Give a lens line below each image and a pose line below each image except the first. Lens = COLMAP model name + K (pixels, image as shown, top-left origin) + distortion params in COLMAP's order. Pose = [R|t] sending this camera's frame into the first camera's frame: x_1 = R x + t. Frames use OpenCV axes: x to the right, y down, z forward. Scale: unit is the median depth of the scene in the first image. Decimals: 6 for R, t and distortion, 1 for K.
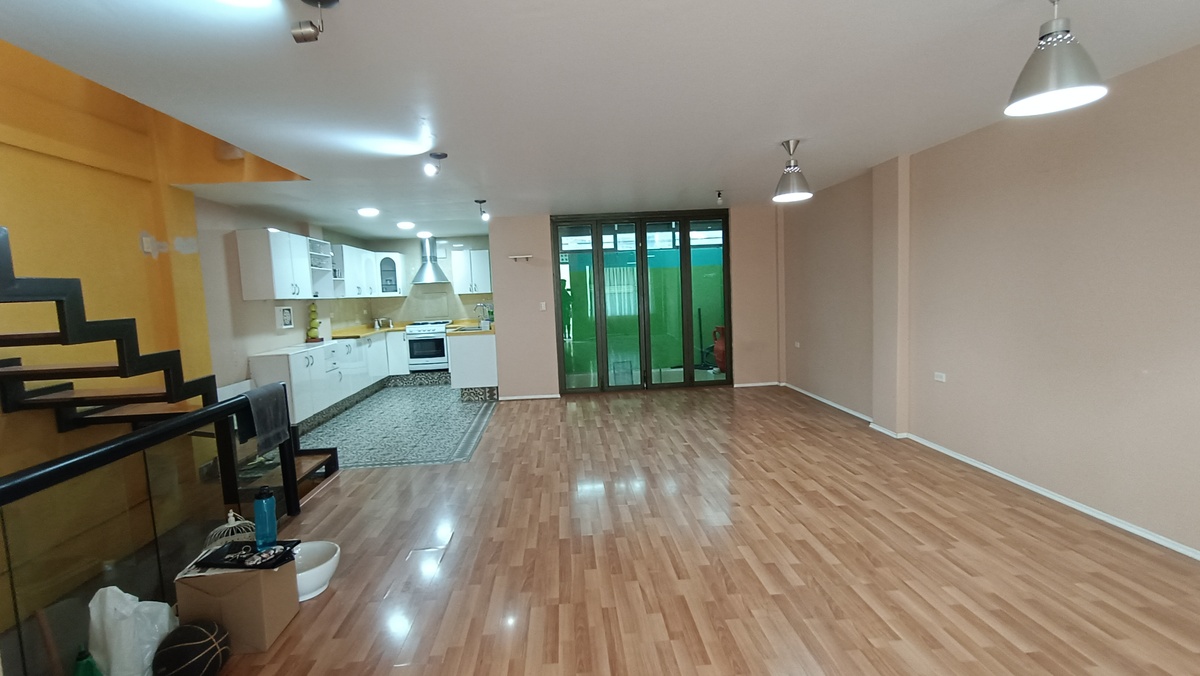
lens RADIAL K [[535.2, 0, 596.7], [0, 535.2, 339.1], [0, 0, 1]] dist [-0.000550, 0.000946]
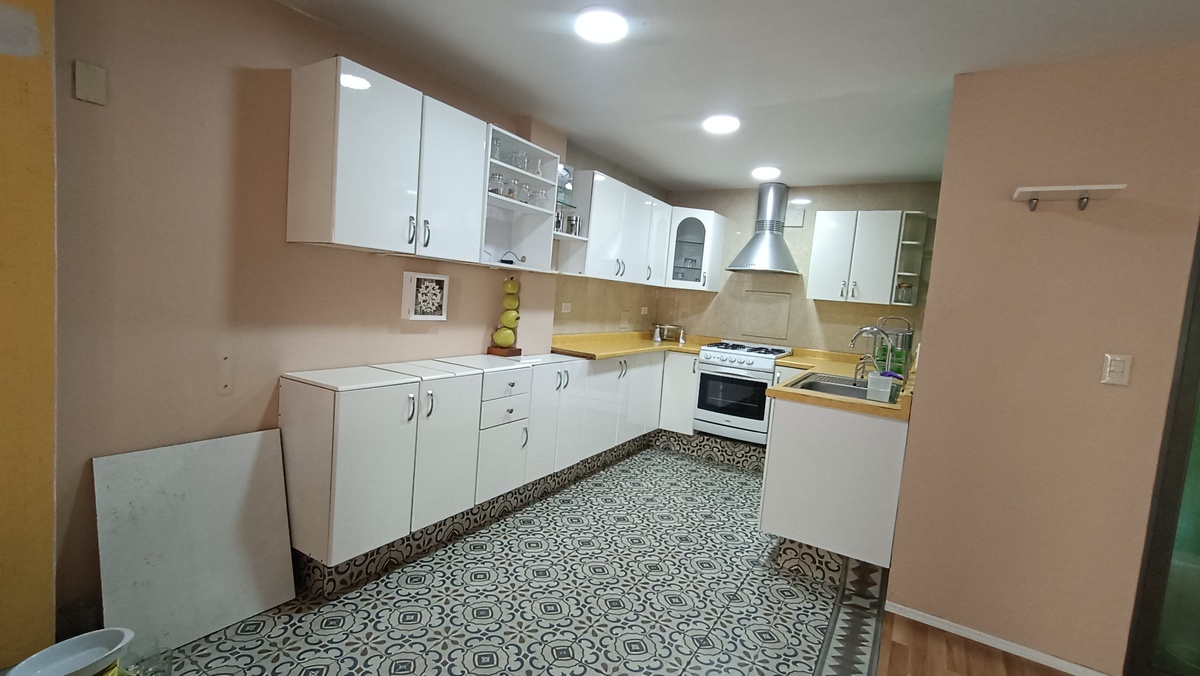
lens RADIAL K [[535.2, 0, 595.3], [0, 535.2, 337.1], [0, 0, 1]] dist [-0.000550, 0.000946]
pose [[0.801483, 0.156592, -0.577151, -0.135257], [-0.168629, 0.985123, 0.033109, -0.033120], [0.573750, 0.070788, 0.815966, 0.503812]]
